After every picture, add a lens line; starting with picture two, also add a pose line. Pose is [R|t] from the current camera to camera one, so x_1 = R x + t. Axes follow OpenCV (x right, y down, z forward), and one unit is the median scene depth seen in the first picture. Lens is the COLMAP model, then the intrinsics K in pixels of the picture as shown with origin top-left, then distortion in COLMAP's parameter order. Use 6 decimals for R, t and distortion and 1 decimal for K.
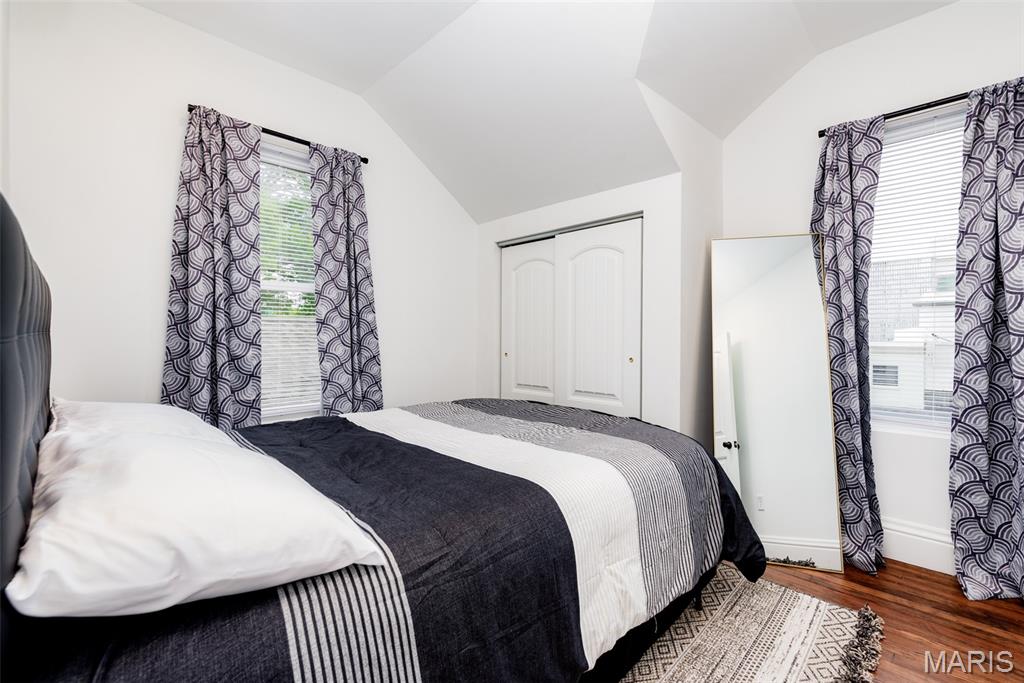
lens RADIAL K [[449.9, 0, 517.9], [0, 449.9, 338.5], [0, 0, 1]] dist [0.001937, -0.001103]
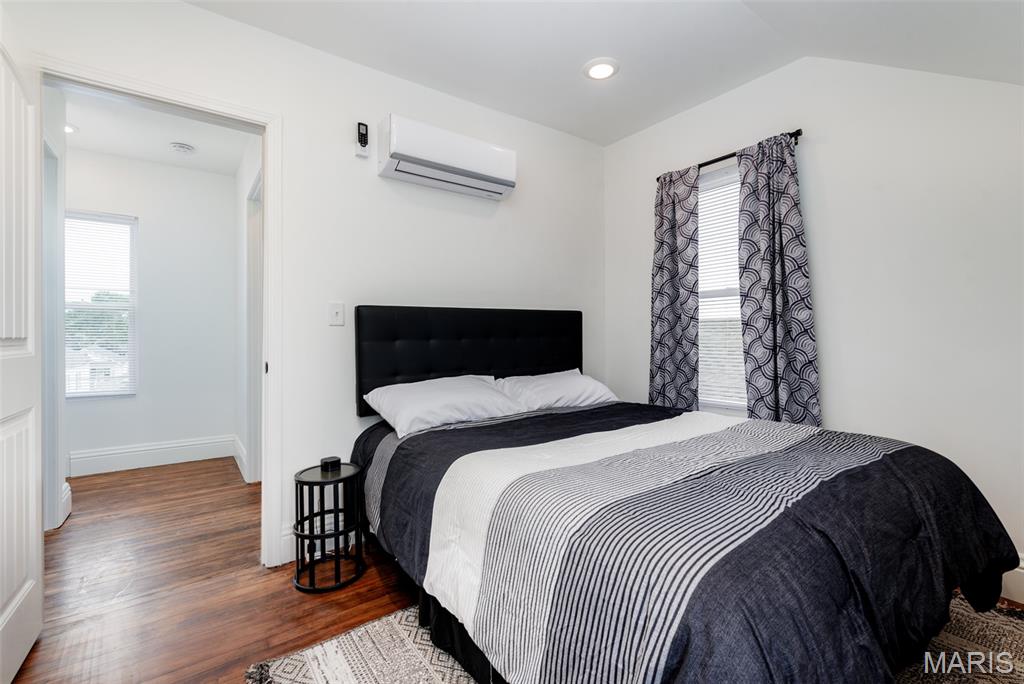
lens RADIAL K [[433.3, 0, 514.5], [0, 433.3, 338.0], [0, 0, 1]] dist [-0.001263, 0.000119]
pose [[-0.145555, 0.000449, -0.989350, 1.328918], [0.001045, 0.999999, 0.000300, -0.011112], [0.989350, -0.000990, -0.145556, 1.388292]]
